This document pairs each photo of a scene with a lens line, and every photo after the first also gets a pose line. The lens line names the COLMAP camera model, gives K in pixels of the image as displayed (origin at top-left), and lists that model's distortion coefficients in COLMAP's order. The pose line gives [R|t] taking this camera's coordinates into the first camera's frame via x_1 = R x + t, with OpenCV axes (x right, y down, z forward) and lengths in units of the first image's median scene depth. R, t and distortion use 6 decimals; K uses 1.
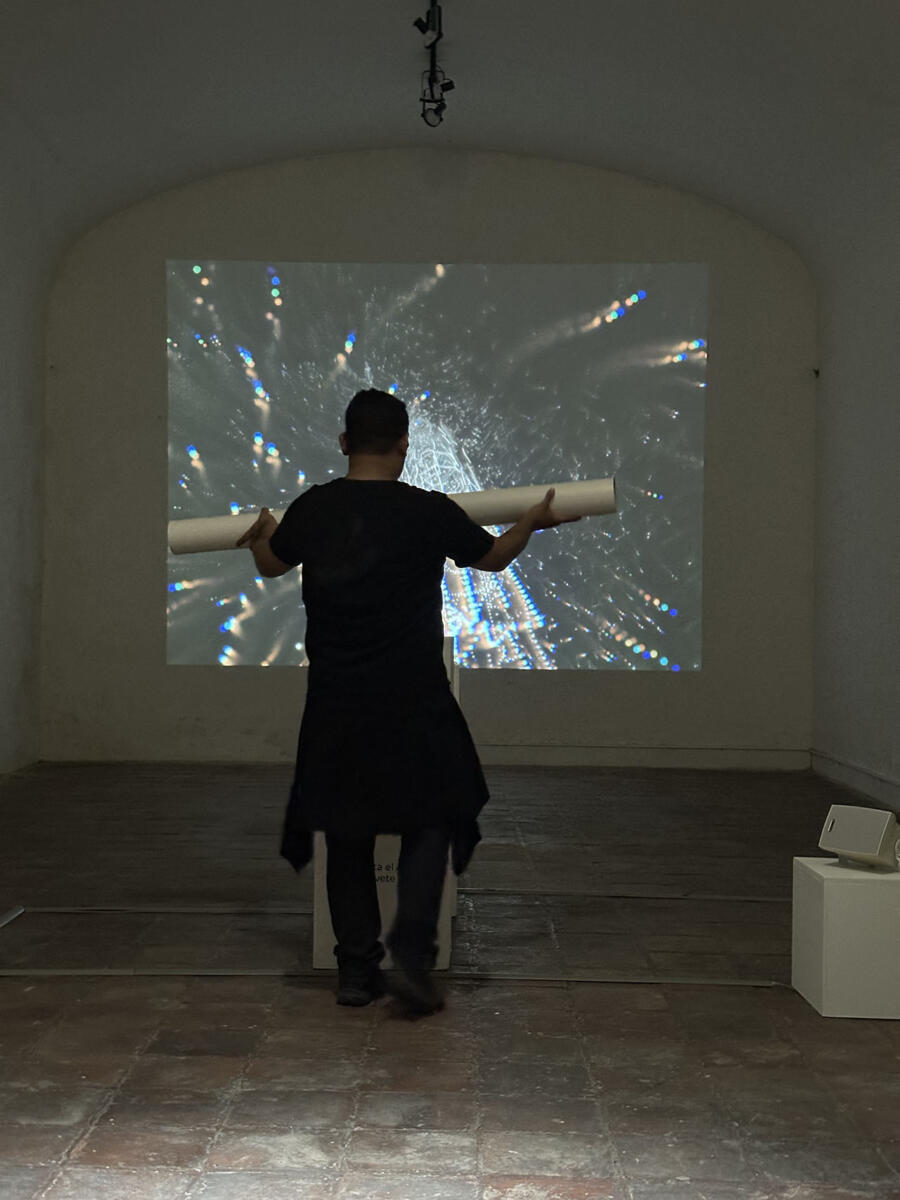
lens RADIAL K [[1653.5, 0, 450.0], [0, 1653.5, 600.0], [0, 0, 1]] dist [0.111957, 0.010558]
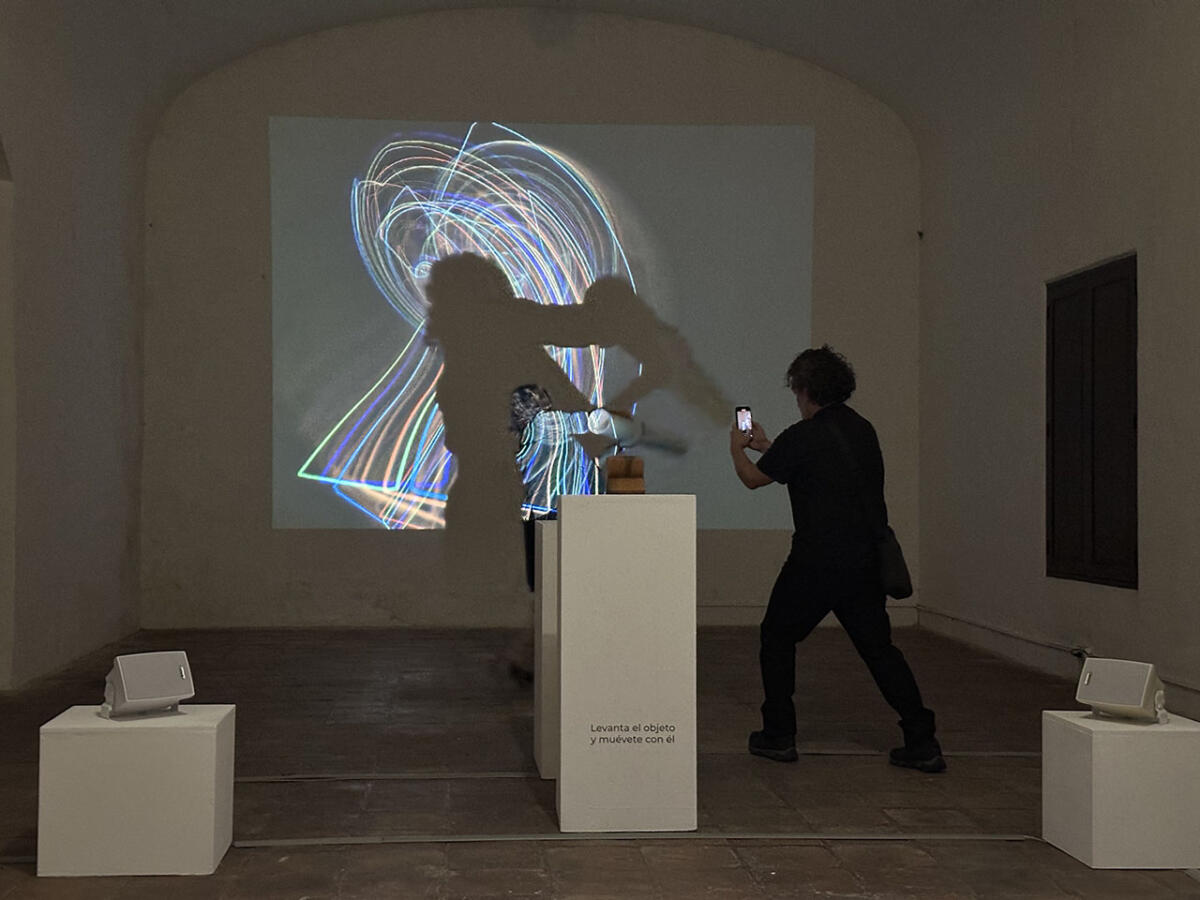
lens RADIAL K [[1653.5, 0, 600.0], [0, 1653.5, 450.0], [0, 0, 1]] dist [0.111957, 0.010558]
pose [[0.996985, -0.006962, 0.077282, -0.137053], [0.007517, 0.999948, -0.006889, 0.001988], [-0.077230, 0.007449, 0.996986, 0.014100]]
